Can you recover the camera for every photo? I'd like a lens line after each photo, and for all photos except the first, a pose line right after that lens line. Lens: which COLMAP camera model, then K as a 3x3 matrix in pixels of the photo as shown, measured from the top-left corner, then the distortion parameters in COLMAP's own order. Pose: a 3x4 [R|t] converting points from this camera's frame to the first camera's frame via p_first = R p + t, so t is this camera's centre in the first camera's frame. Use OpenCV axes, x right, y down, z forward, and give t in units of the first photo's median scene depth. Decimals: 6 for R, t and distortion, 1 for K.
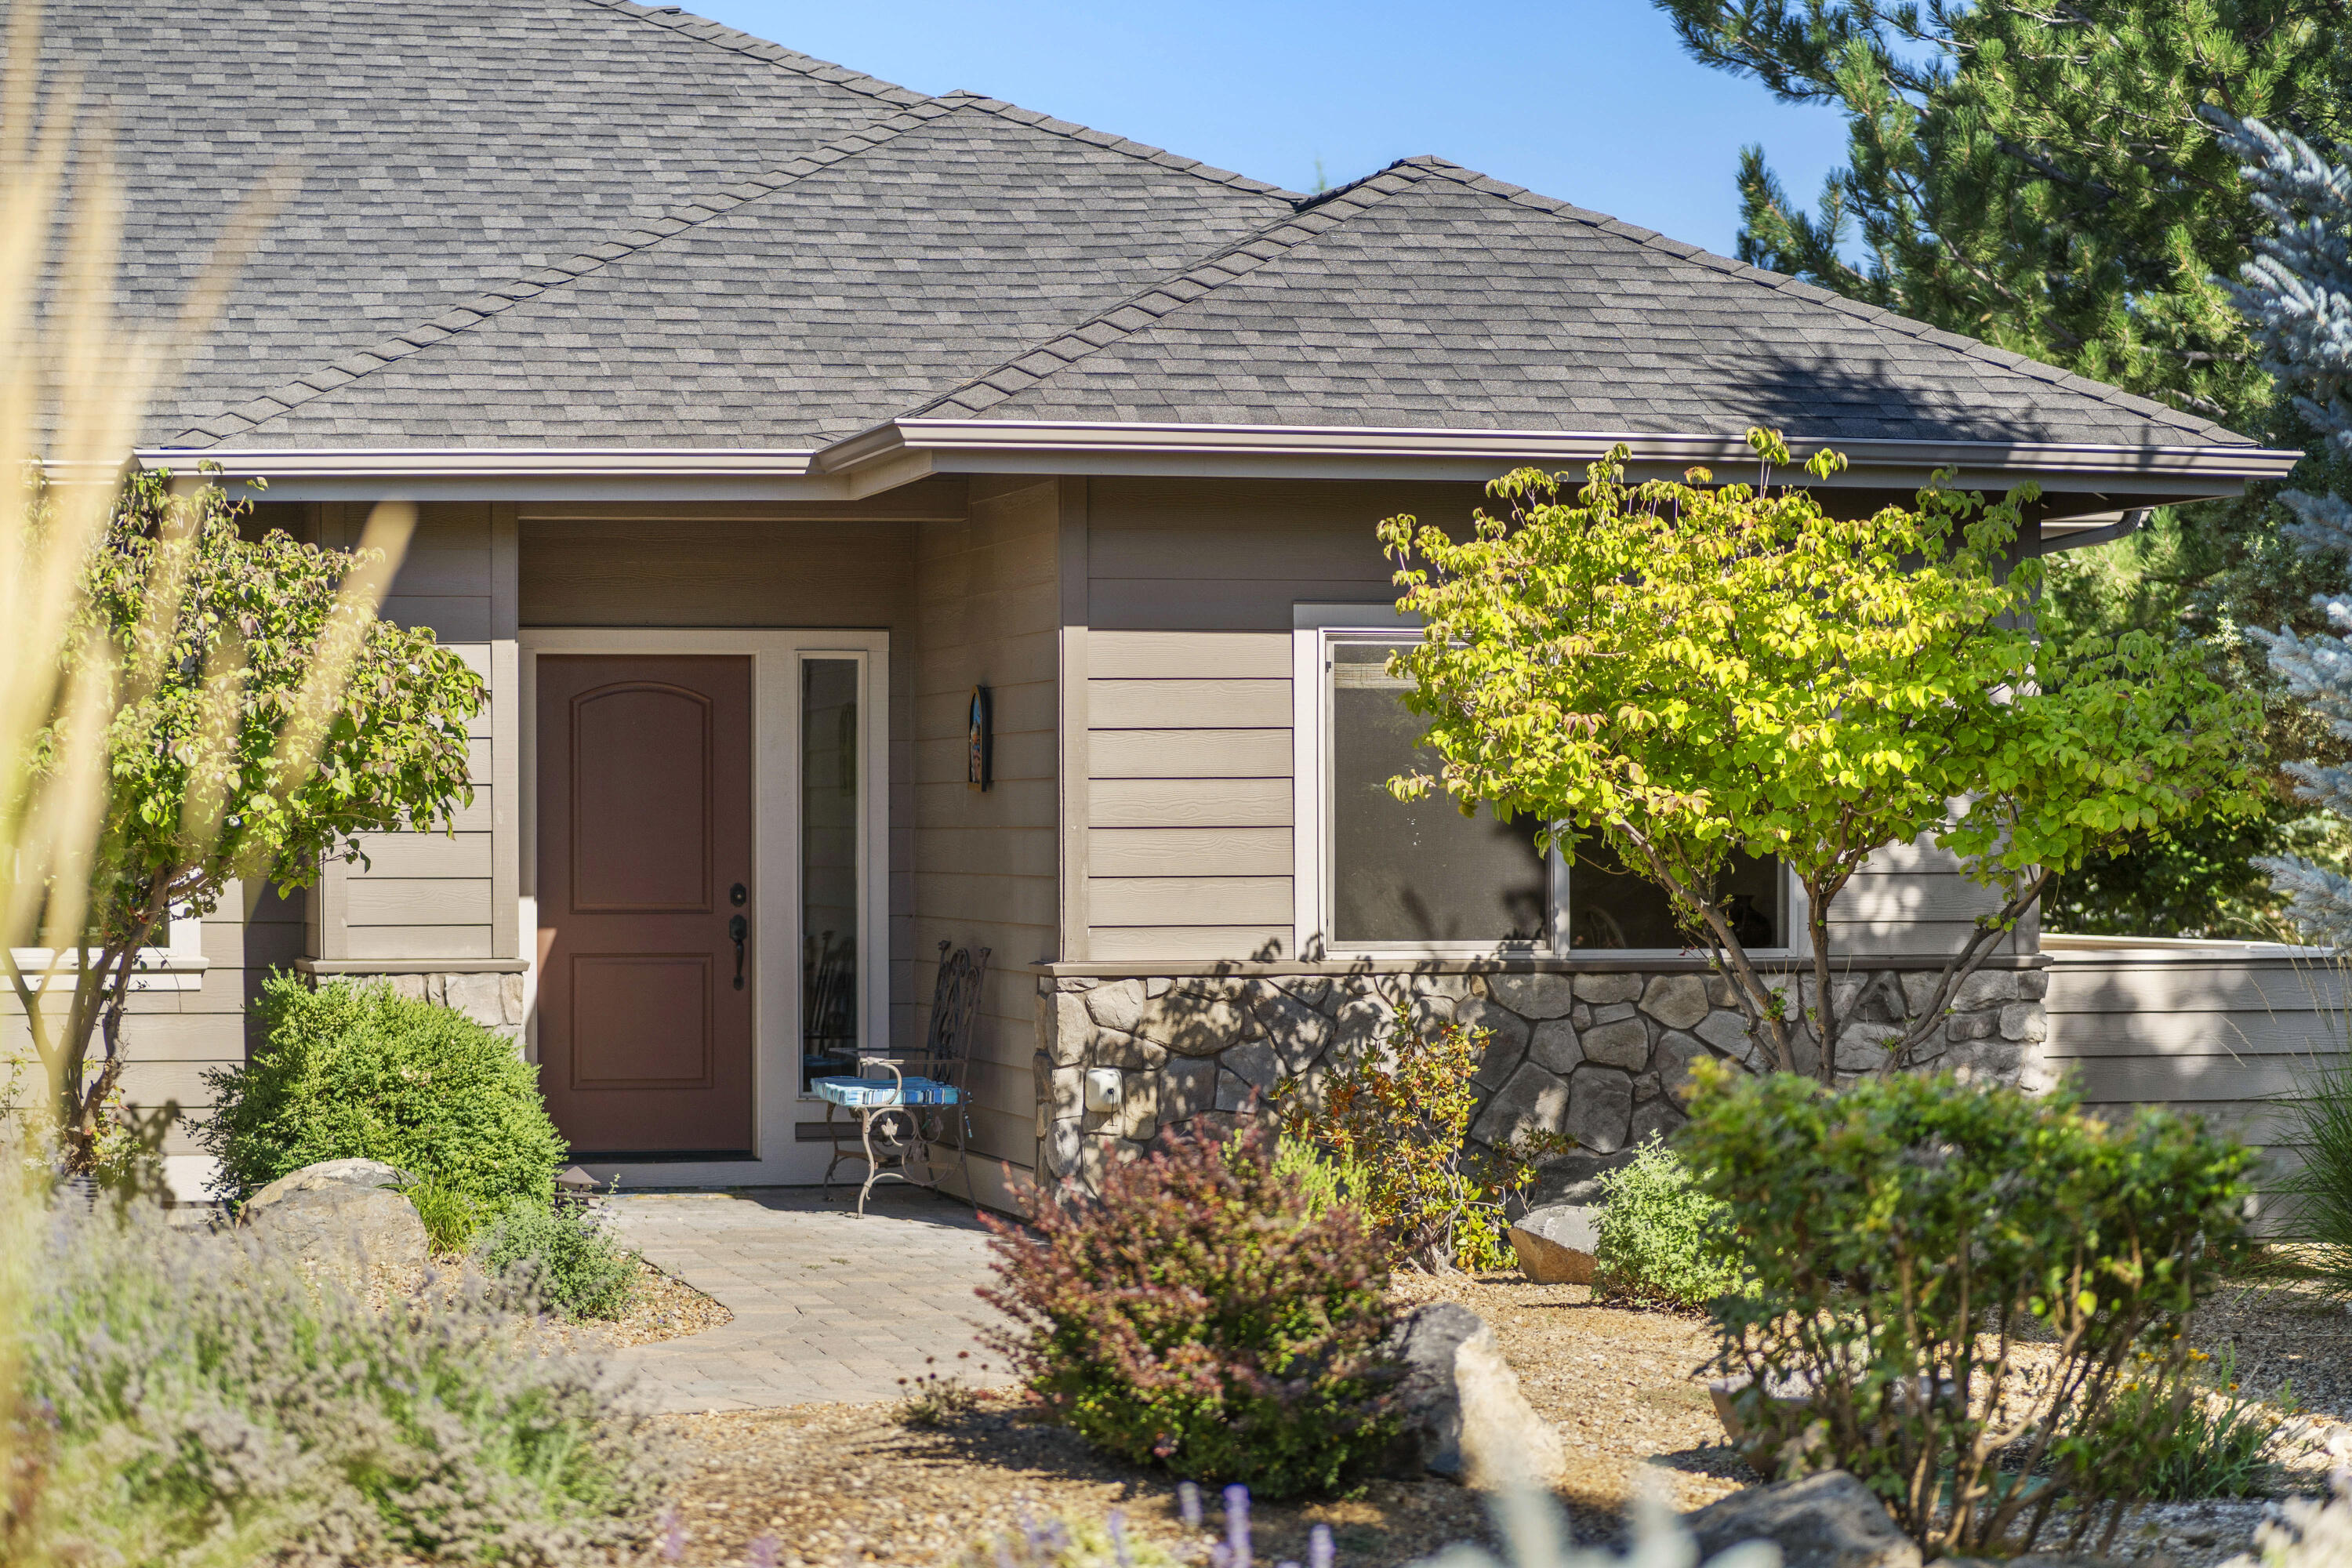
lens RADIAL K [[5779.2, 0, 1176.3], [0, 5779.2, 782.6], [0, 0, 1]] dist [-0.136676, 0.000000]
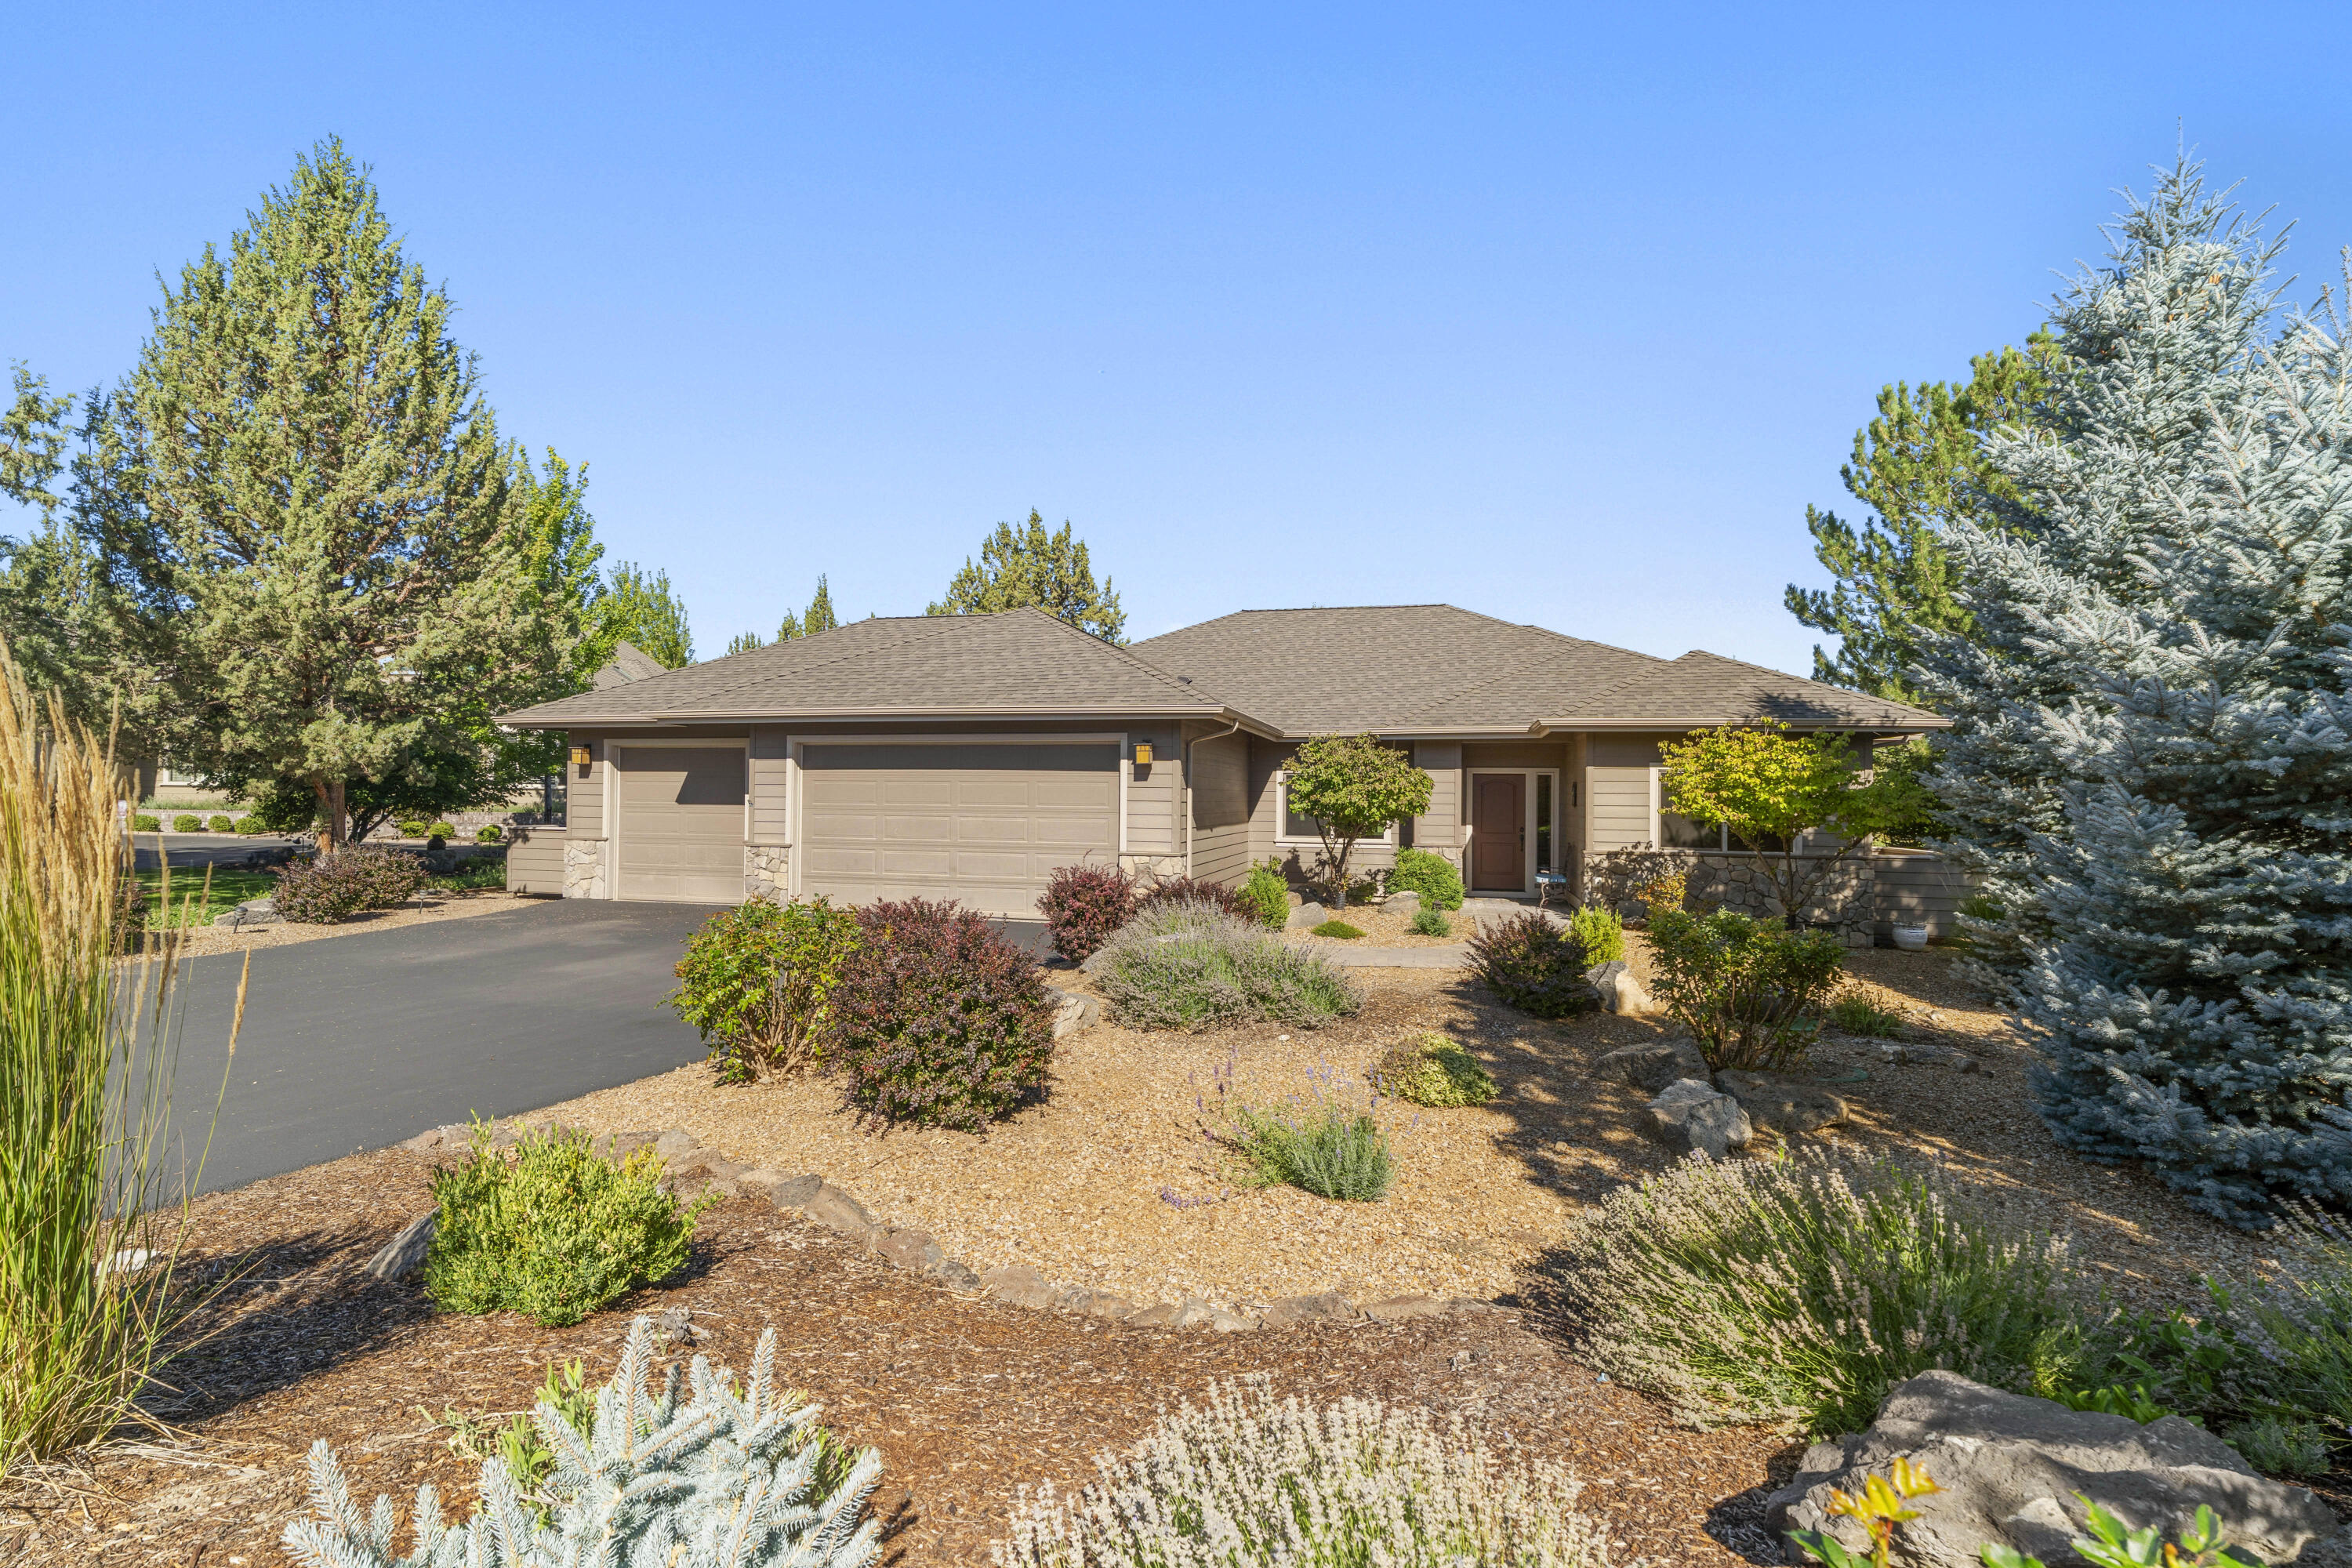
lens RADIAL K [[1119.4, 0, 1173.3], [0, 1119.4, 785.6], [0, 0, 1]] dist [0.000560, 0.000024]
pose [[0.896480, 0.007281, -0.443024, 0.073426], [-0.009471, 0.999951, -0.002733, -0.010323], [0.442982, 0.006646, 0.896506, 0.168053]]
